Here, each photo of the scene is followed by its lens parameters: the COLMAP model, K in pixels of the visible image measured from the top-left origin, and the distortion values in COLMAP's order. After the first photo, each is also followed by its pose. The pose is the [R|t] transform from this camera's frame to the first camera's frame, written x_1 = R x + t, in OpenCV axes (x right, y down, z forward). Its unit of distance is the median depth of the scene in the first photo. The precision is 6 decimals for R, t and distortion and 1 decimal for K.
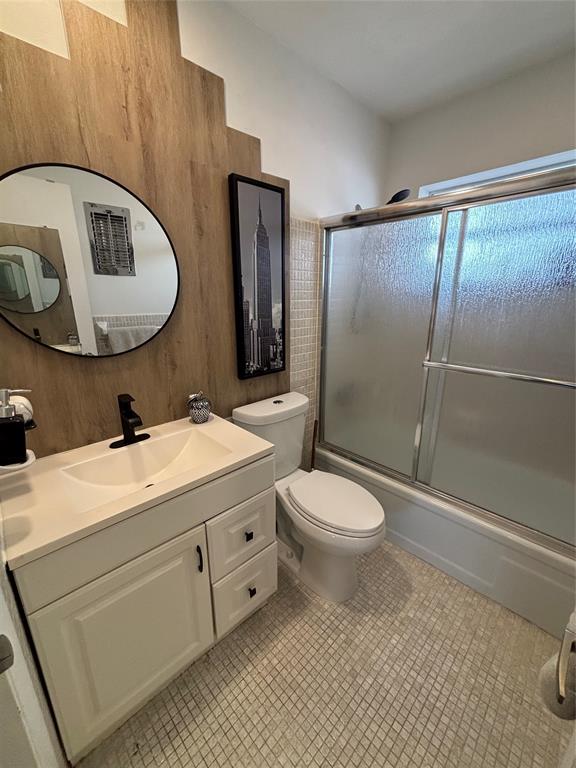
lens RADIAL K [[313.5, 0, 285.2], [0, 313.5, 382.2], [0, 0, 1]] dist [0.002738, 0.000274]
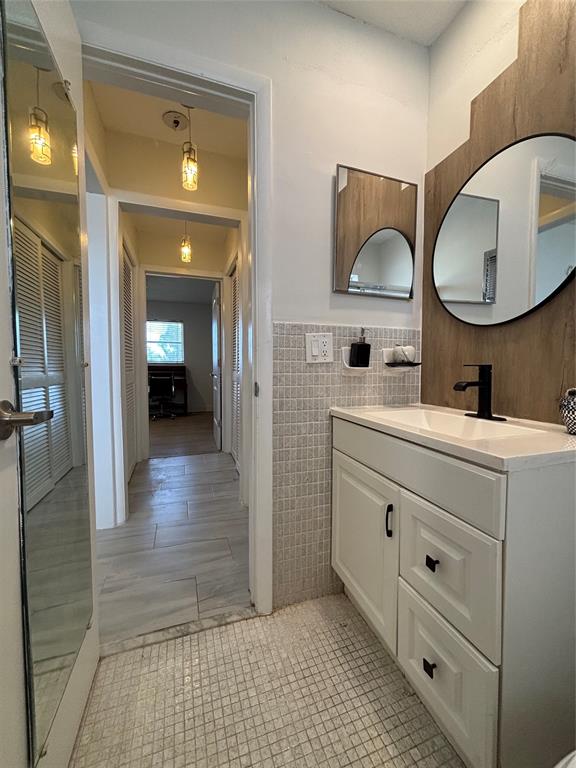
lens RADIAL K [[313.5, 0, 291.5], [0, 313.5, 383.5], [0, 0, 1]] dist [0.002738, 0.000274]
pose [[-0.419037, 0.045816, -0.906812, 0.608327], [-0.252900, 0.953314, 0.165030, 0.090371], [0.872038, 0.298486, -0.387887, 0.894408]]
